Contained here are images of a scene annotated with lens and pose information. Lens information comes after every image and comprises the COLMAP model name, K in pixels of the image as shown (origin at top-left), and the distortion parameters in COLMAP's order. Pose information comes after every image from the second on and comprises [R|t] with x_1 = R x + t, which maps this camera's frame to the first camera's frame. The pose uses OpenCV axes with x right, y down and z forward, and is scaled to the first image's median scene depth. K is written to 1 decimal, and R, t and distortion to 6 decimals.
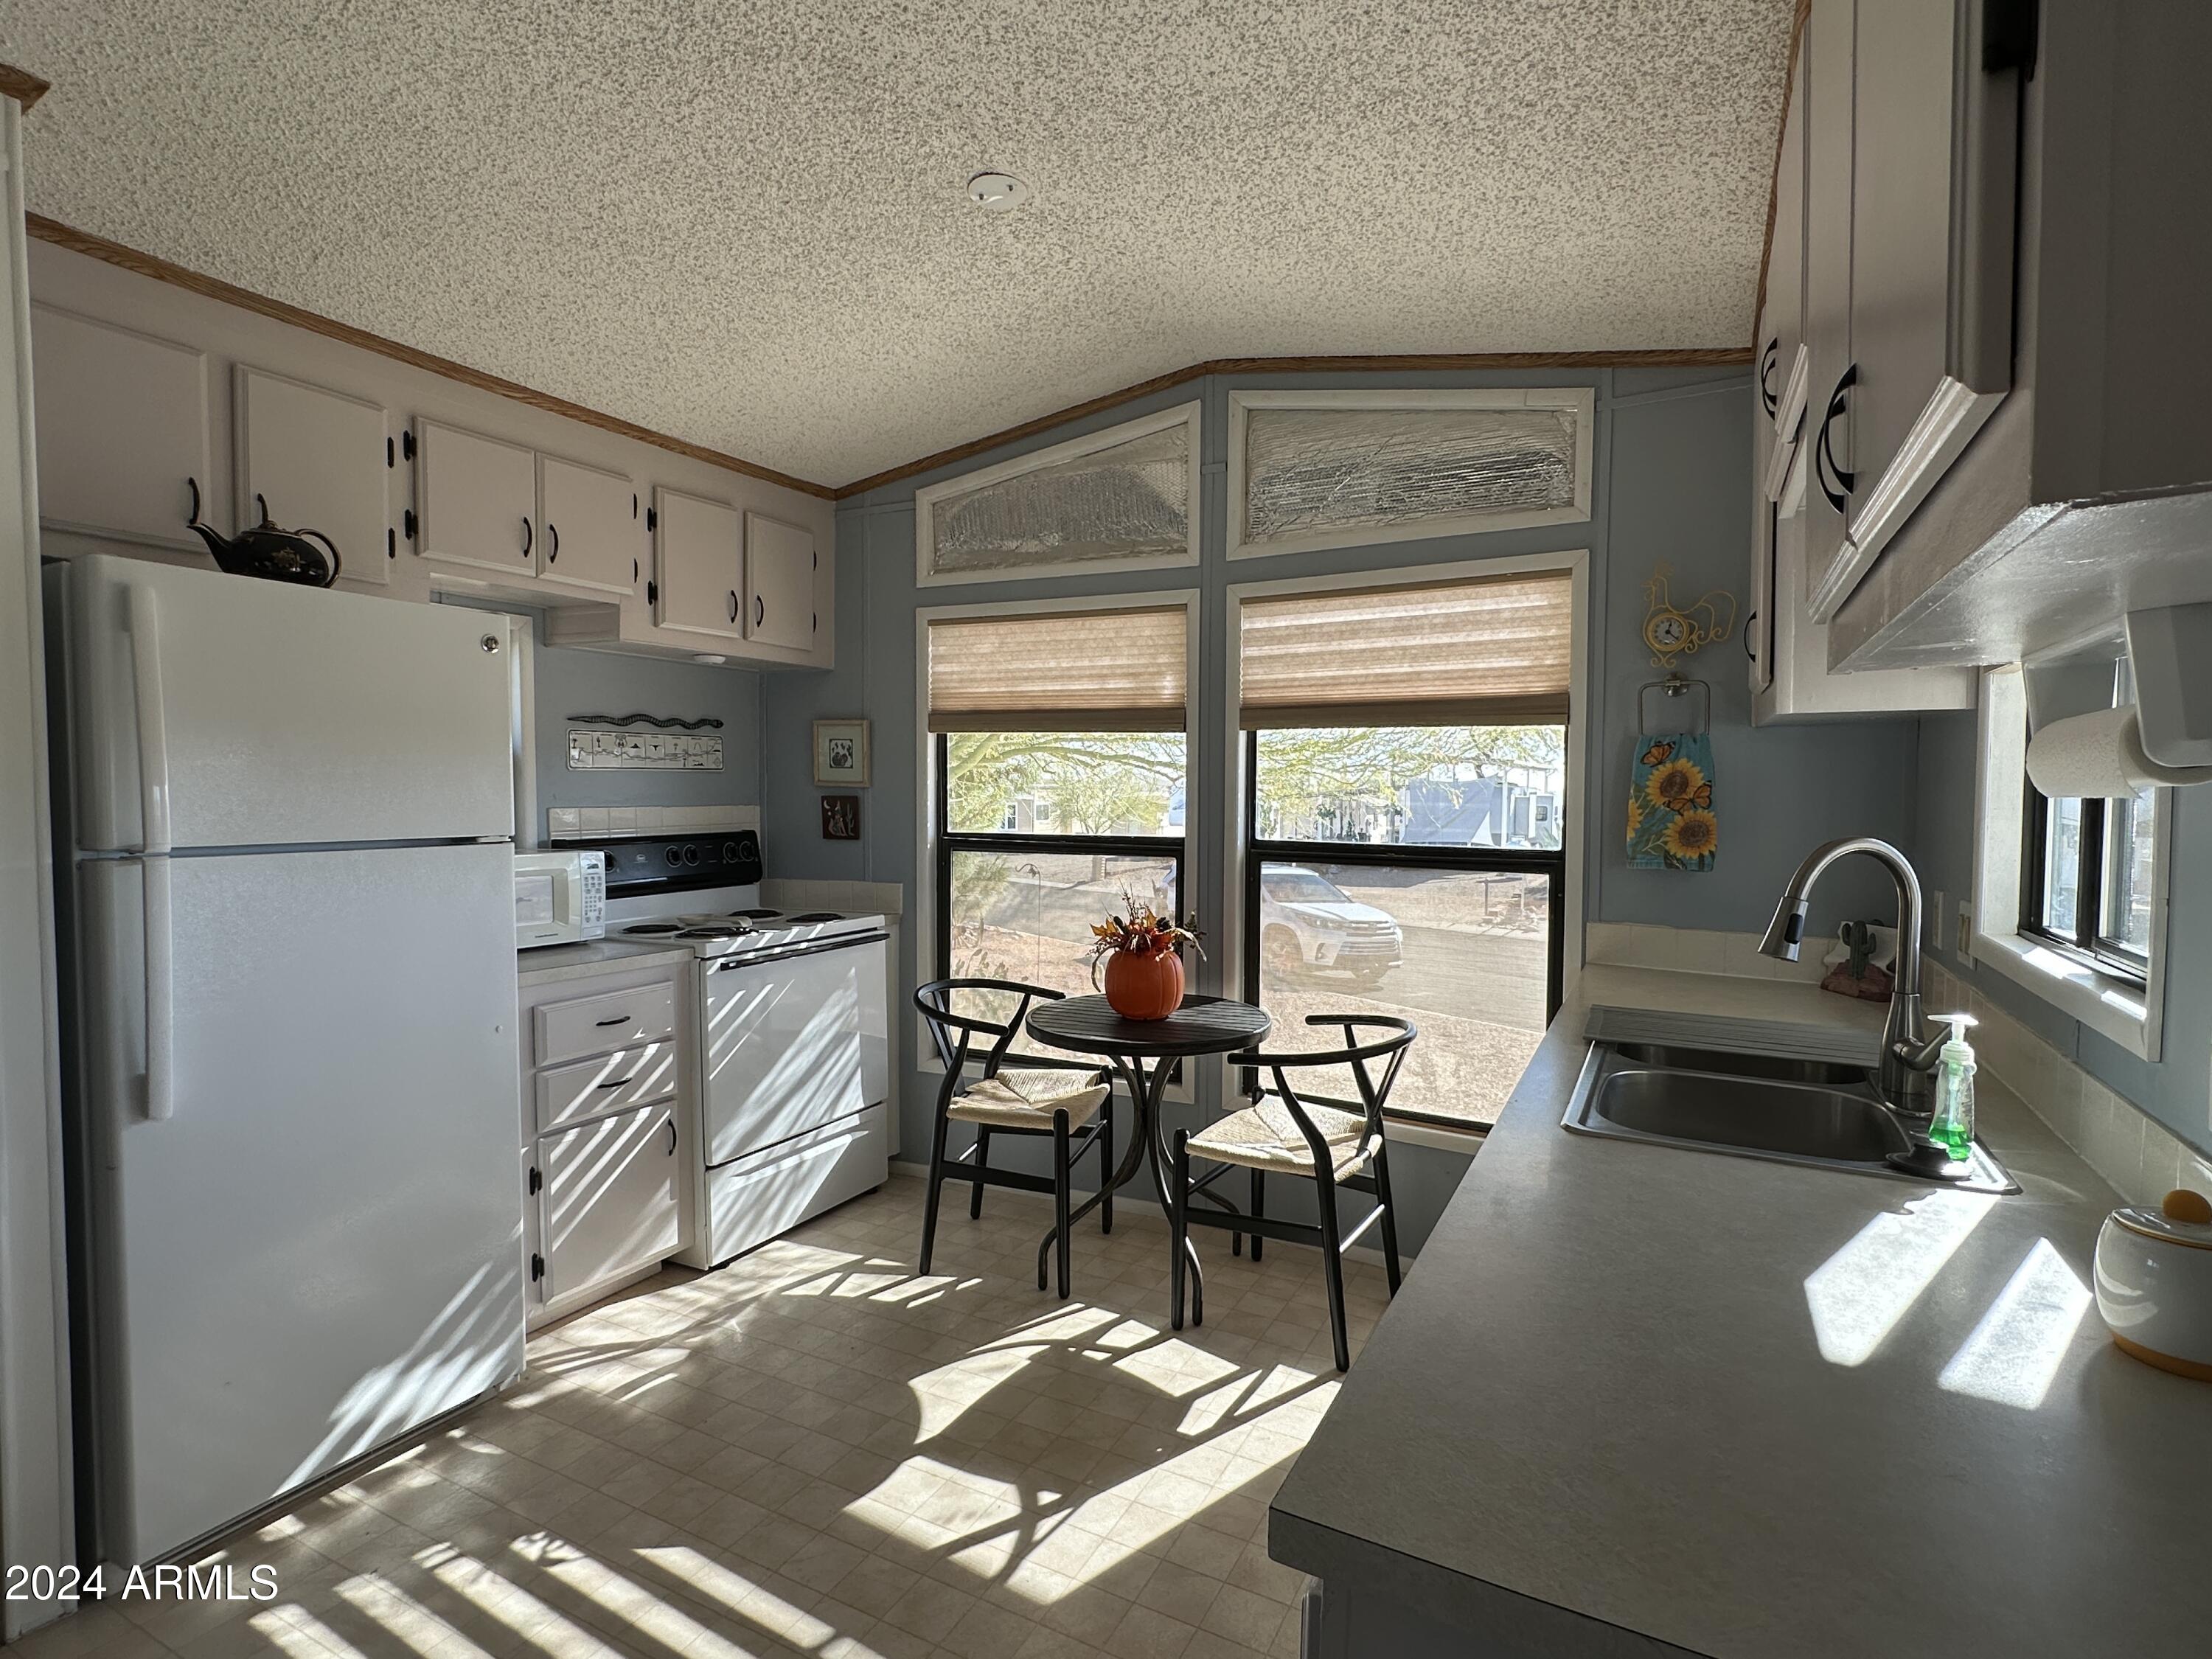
lens RADIAL K [[1109.3, 0, 1098.5], [0, 1109.3, 836.9], [0, 0, 1]] dist [-0.001444, 0.000689]
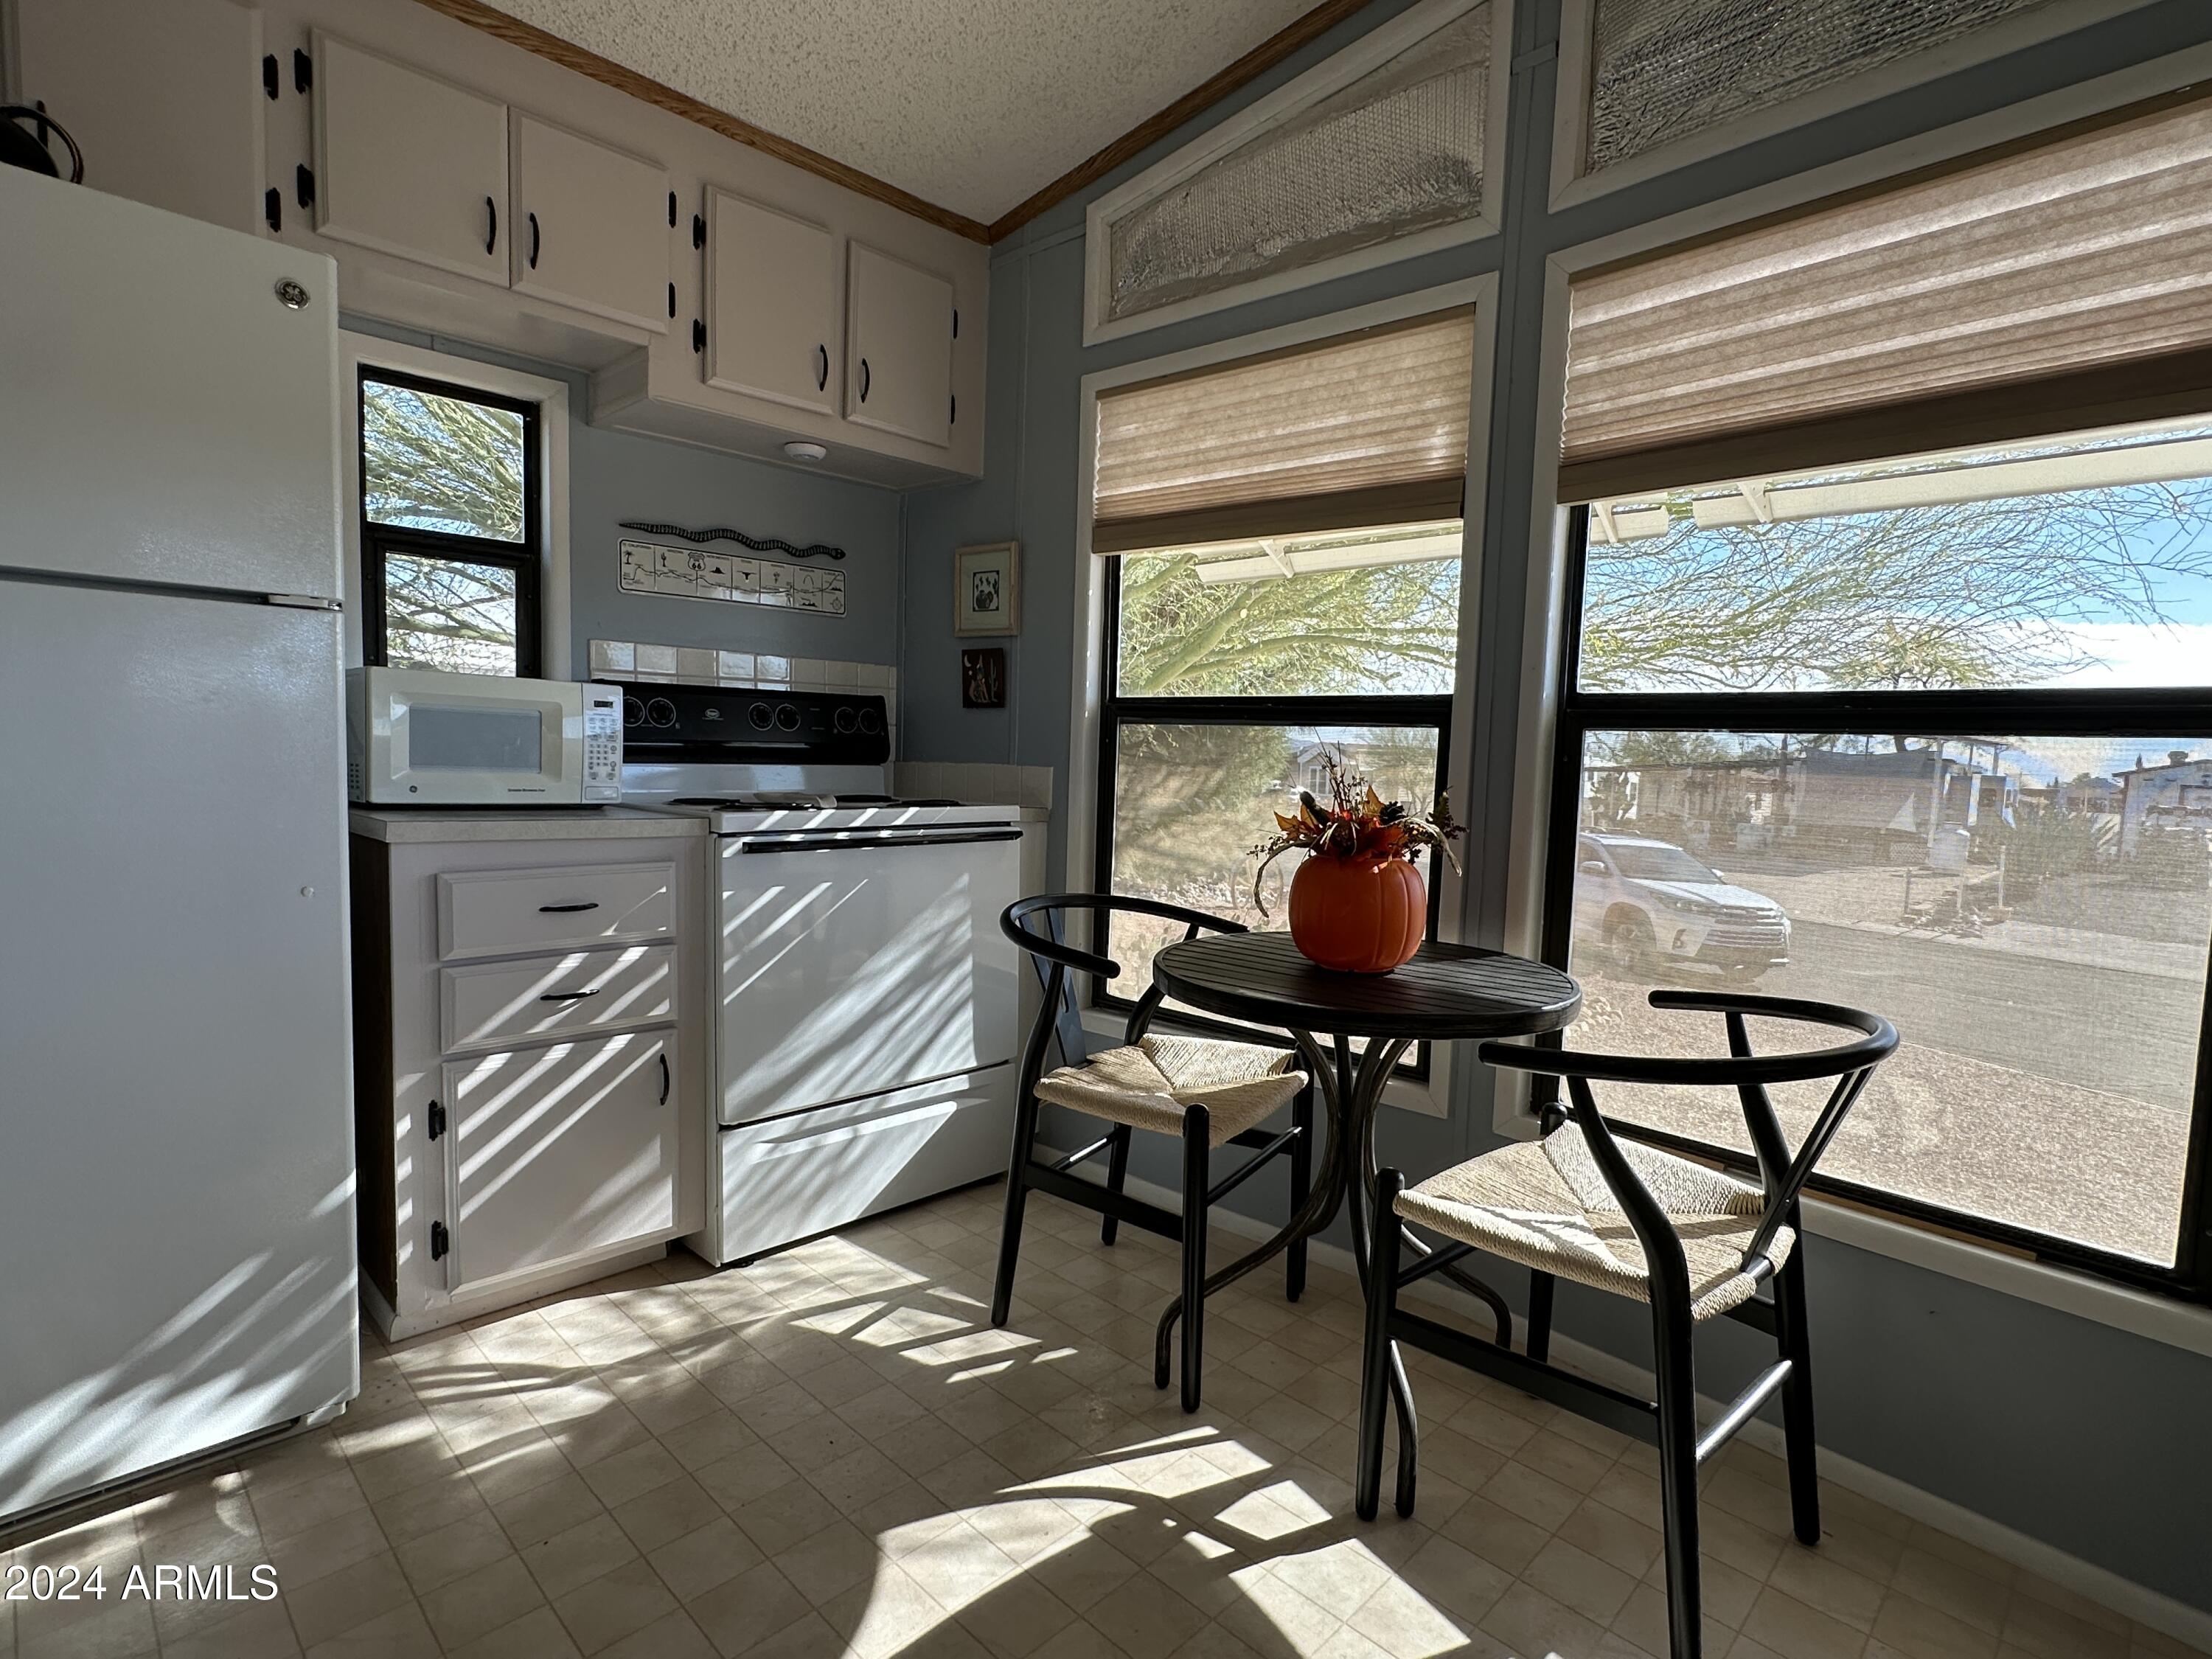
lens RADIAL K [[1109.3, 0, 1098.5], [0, 1109.3, 836.9], [0, 0, 1]] dist [-0.001444, 0.000689]
pose [[0.957283, 0.049387, -0.284904, 0.075052], [-0.040682, 0.998509, 0.036398, 0.073799], [0.286277, -0.023253, 0.957865, 0.381652]]
